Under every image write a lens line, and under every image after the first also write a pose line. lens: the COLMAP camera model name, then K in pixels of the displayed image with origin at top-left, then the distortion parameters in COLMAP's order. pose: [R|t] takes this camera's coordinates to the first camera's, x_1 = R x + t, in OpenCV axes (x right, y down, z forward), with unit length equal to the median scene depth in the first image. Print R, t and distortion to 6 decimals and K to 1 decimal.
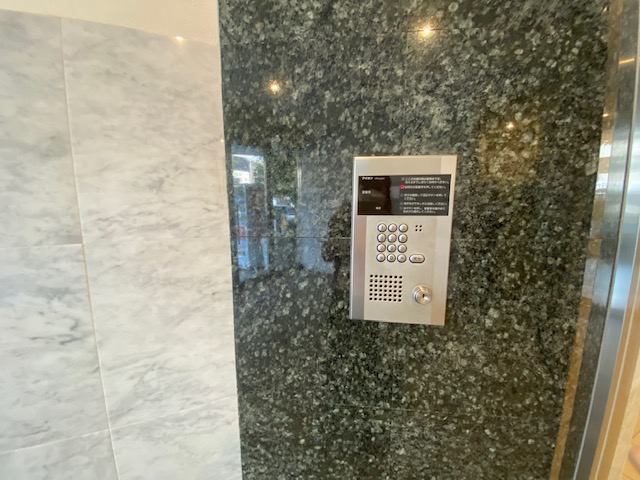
lens RADIAL K [[260.4, 0, 319.9], [0, 260.4, 241.9], [0, 0, 1]] dist [0.022710, -0.021925]
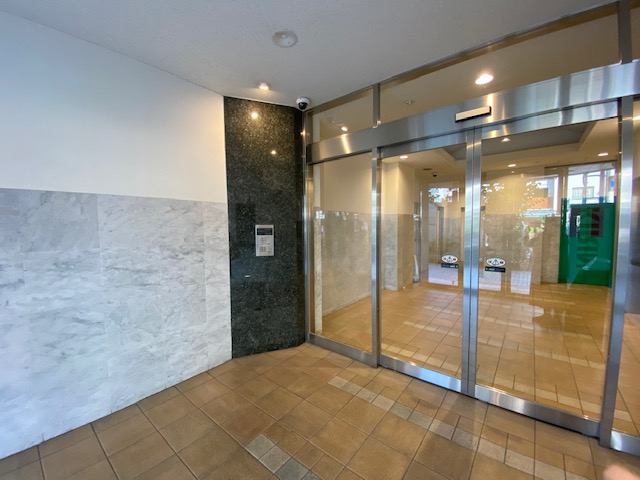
lens RADIAL K [[260.4, 0, 319.9], [0, 260.4, 241.9], [0, 0, 1]] dist [0.022710, -0.021925]
pose [[0.896820, -0.034956, 0.441013, -1.070231], [0.067832, 0.995951, -0.058997, 0.439253], [-0.437165, 0.082825, 0.895560, -4.396558]]
